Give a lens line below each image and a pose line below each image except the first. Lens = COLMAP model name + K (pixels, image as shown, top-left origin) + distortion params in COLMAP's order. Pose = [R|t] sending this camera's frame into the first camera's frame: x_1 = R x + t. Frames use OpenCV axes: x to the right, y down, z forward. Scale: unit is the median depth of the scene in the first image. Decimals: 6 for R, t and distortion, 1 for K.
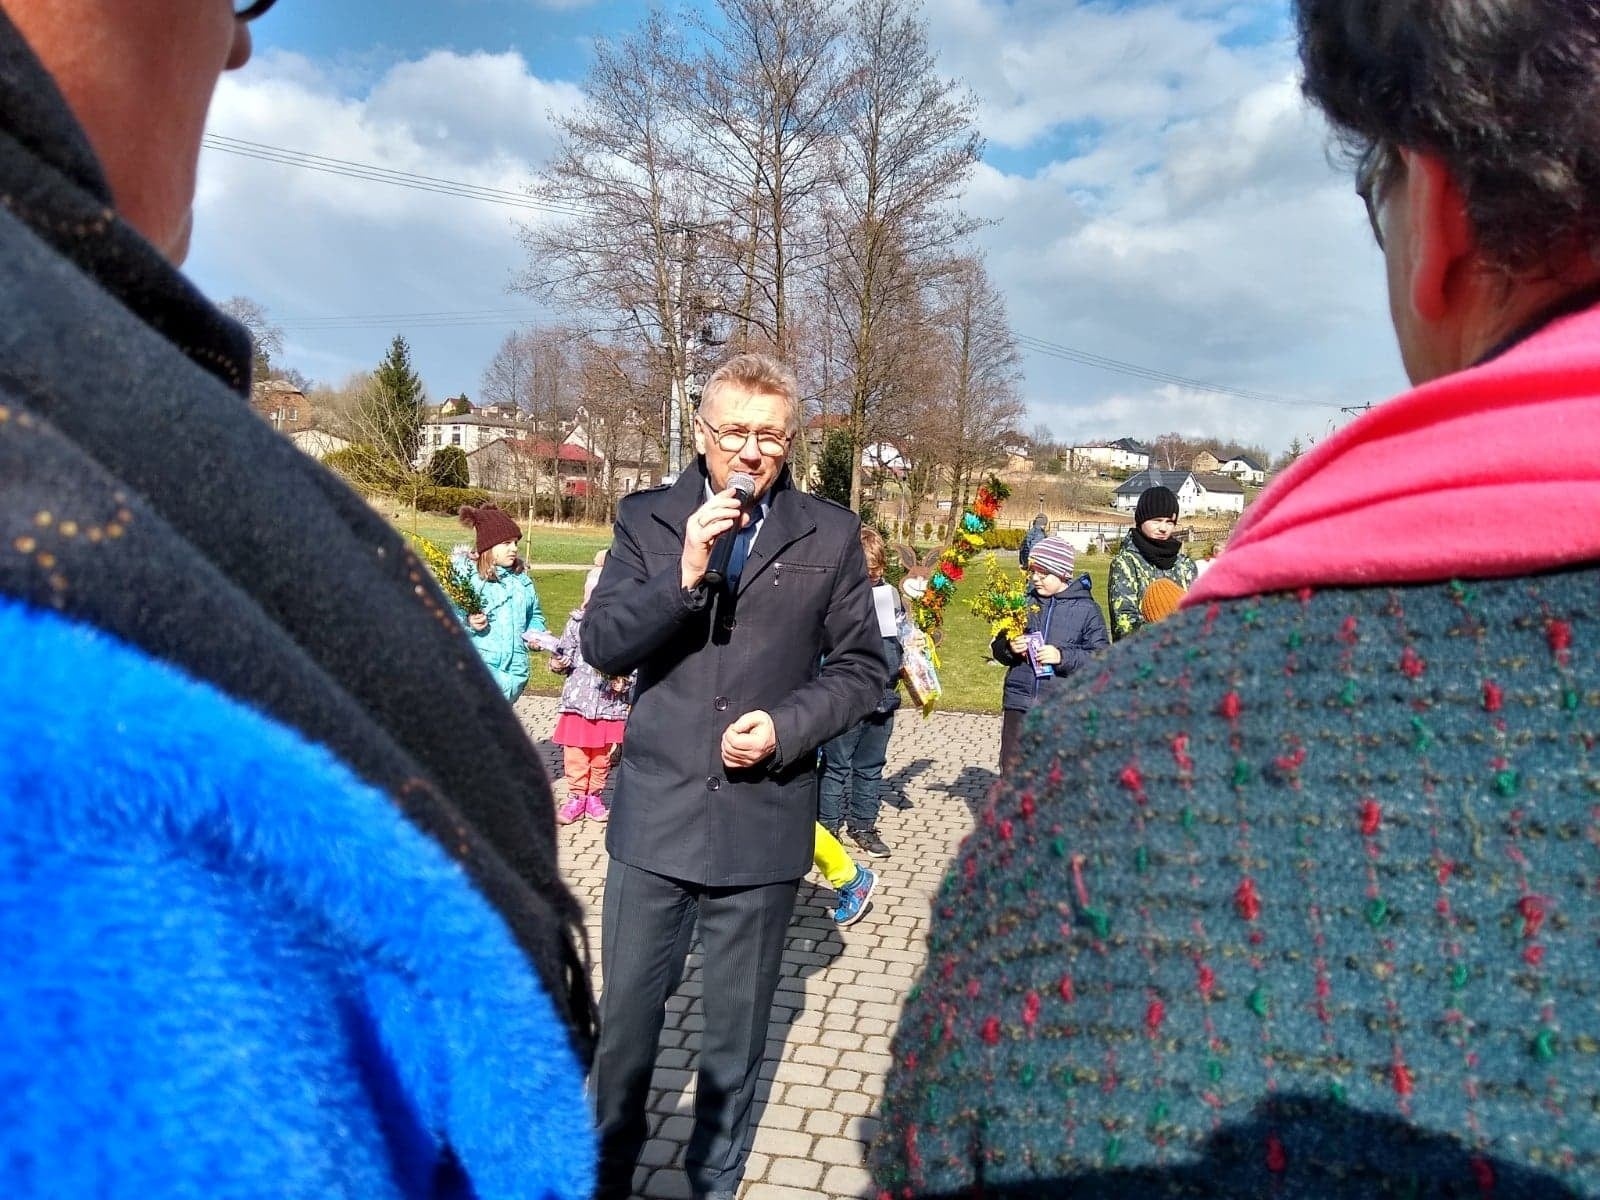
lens RADIAL K [[1268.8, 0, 777.0], [0, 1268.8, 607.1], [0, 0, 1]] dist [0.017240, -0.033995]
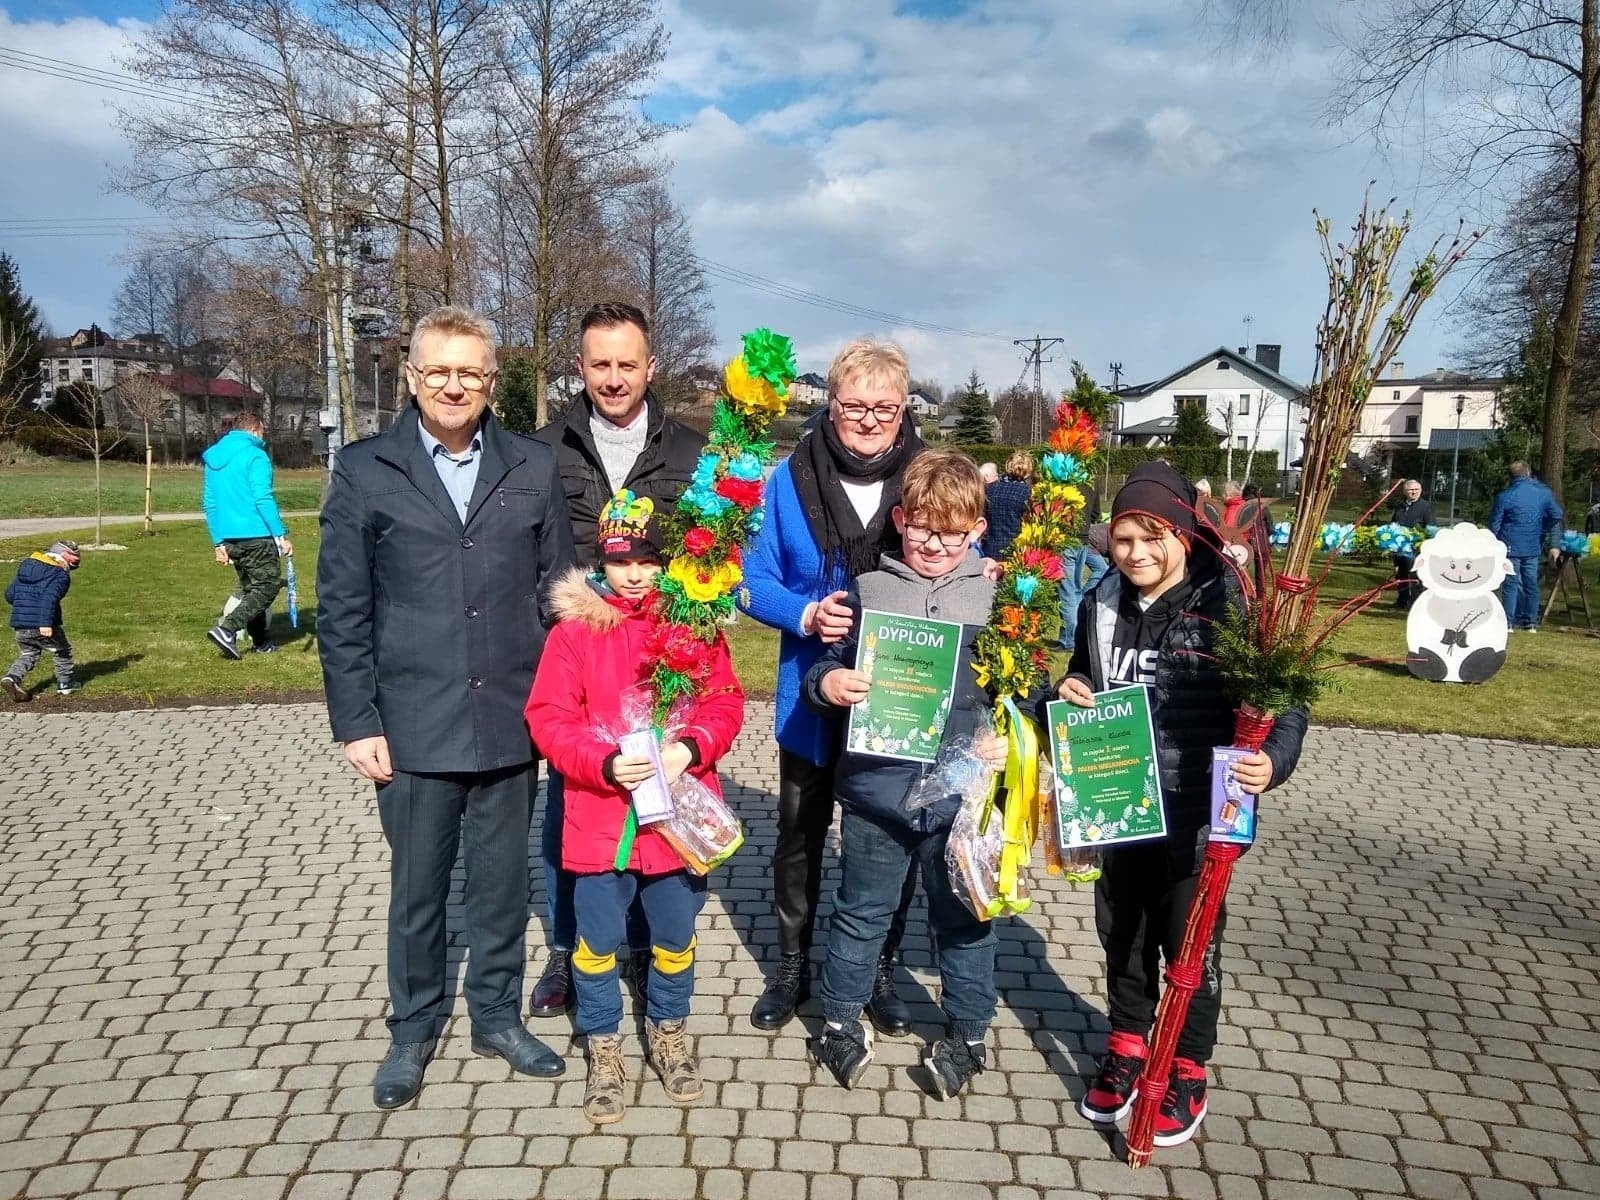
lens RADIAL K [[1268.8, 0, 789.4], [0, 1268.8, 607.2], [0, 0, 1]] dist [0.017240, -0.033995]
pose [[0.968768, -0.045482, 0.243763, 0.002677], [0.033279, 0.997989, 0.053950, -0.001942], [-0.245727, -0.044153, 0.968333, 0.032990]]
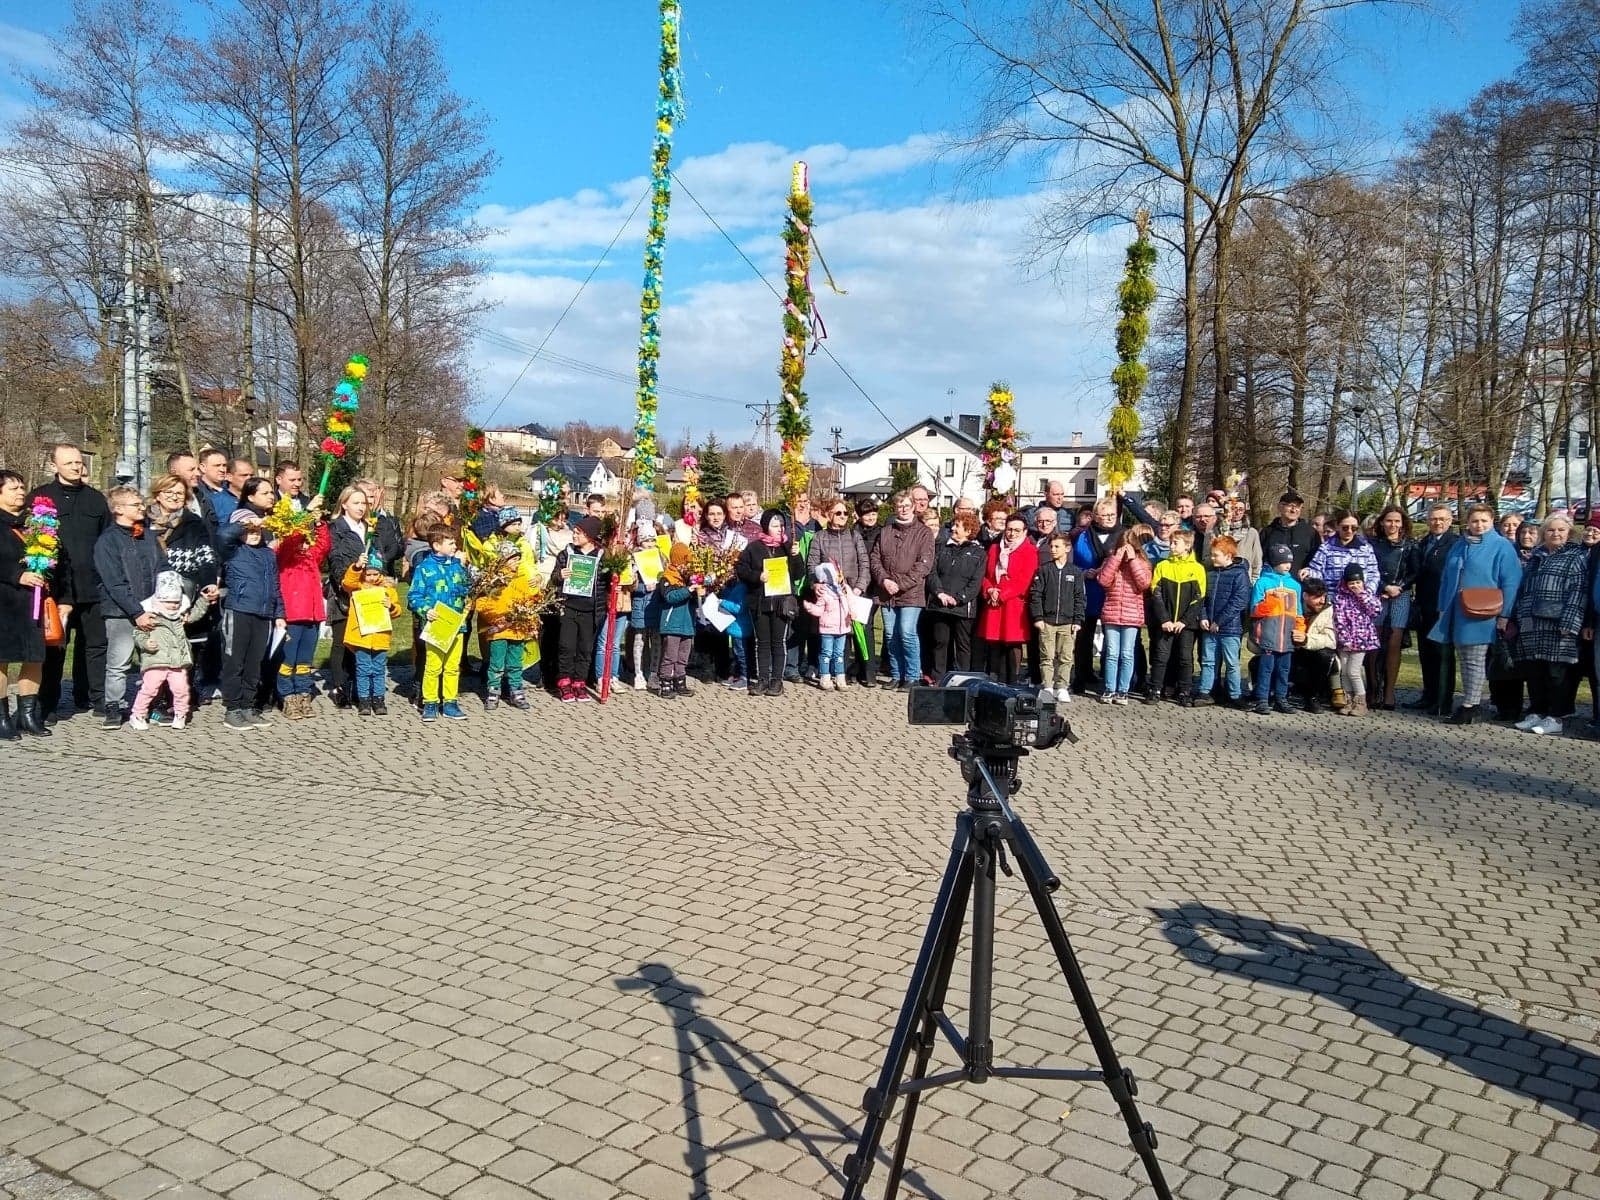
lens RADIAL K [[1268.8, 0, 788.8], [0, 1268.8, 599.5], [0, 0, 1]] dist [0.017240, -0.033995]
pose [[0.892036, -0.036792, 0.450464, -0.049069], [0.033545, 0.999322, 0.015191, 0.000547], [-0.450717, 0.001560, 0.892665, -0.033166]]
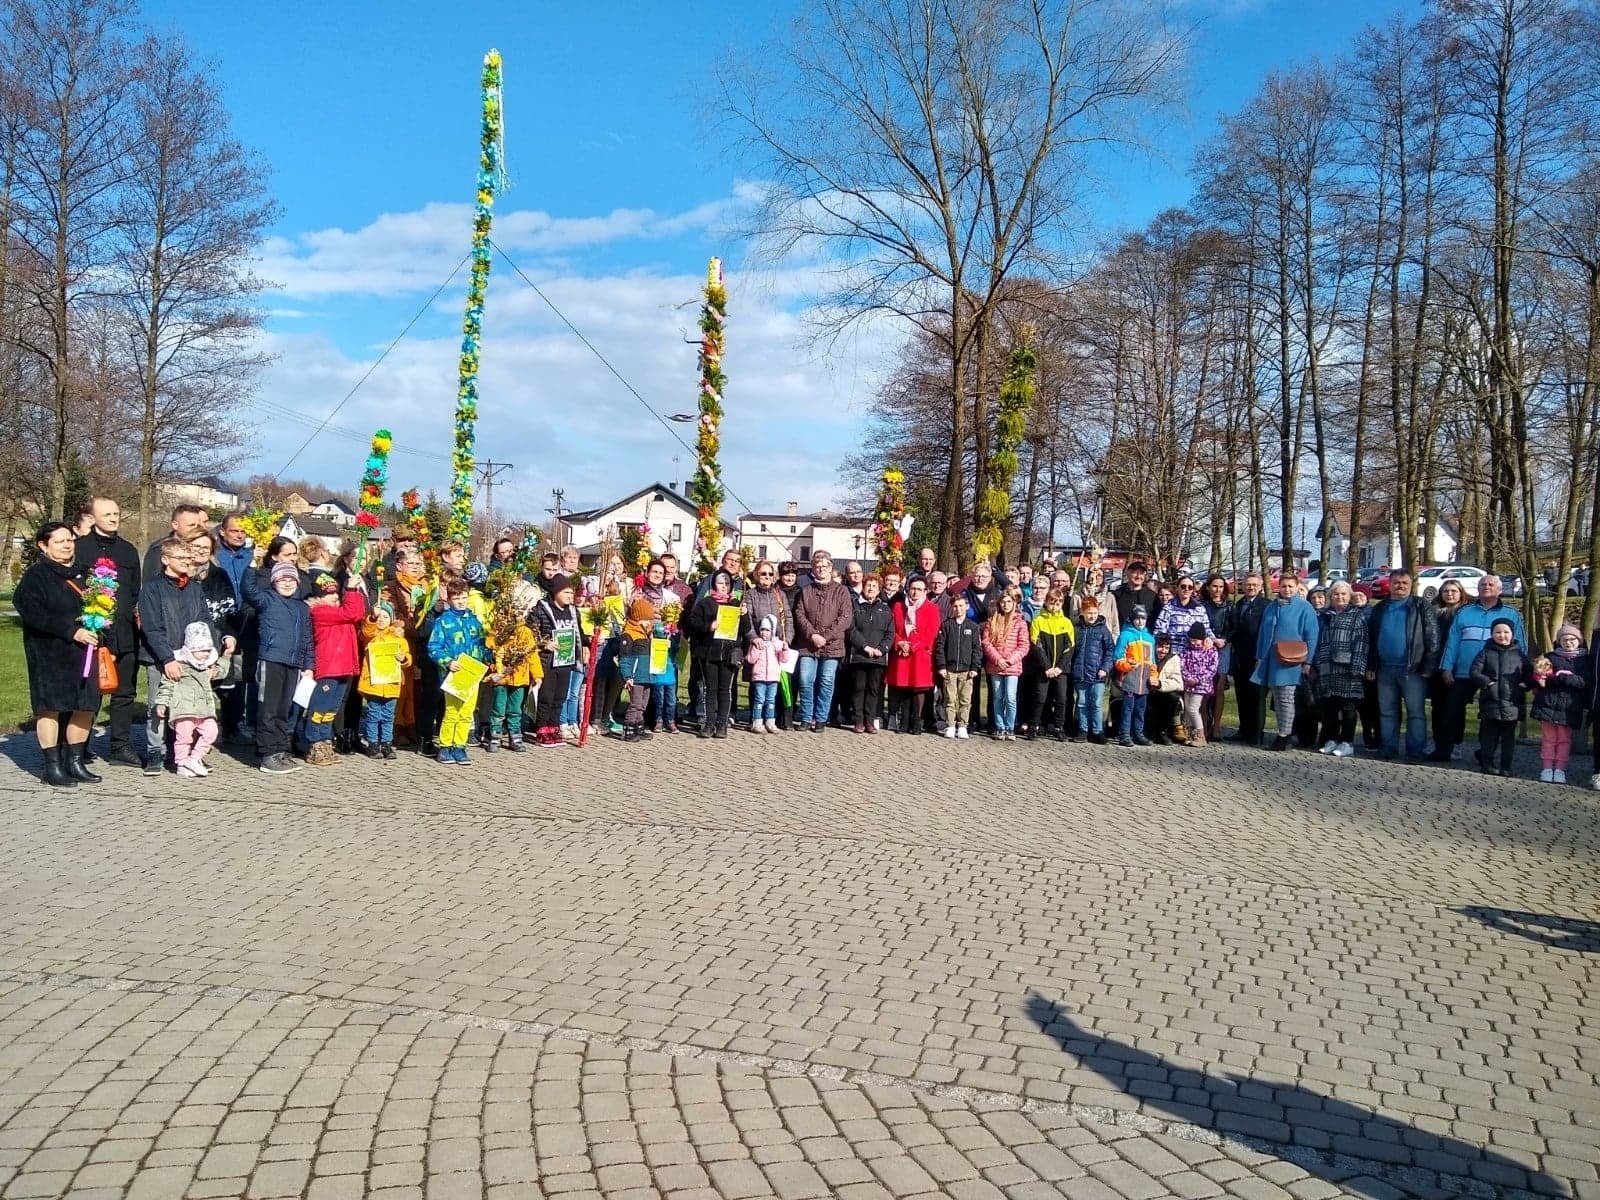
lens RADIAL K [[1268.8, 0, 793.9], [0, 1268.8, 601.2], [0, 0, 1]] dist [0.017240, -0.033995]
pose [[0.758950, -0.008502, 0.651093, -0.086136], [0.033164, 0.999122, -0.025611, 0.000836], [-0.650303, 0.041030, 0.758566, -0.030700]]
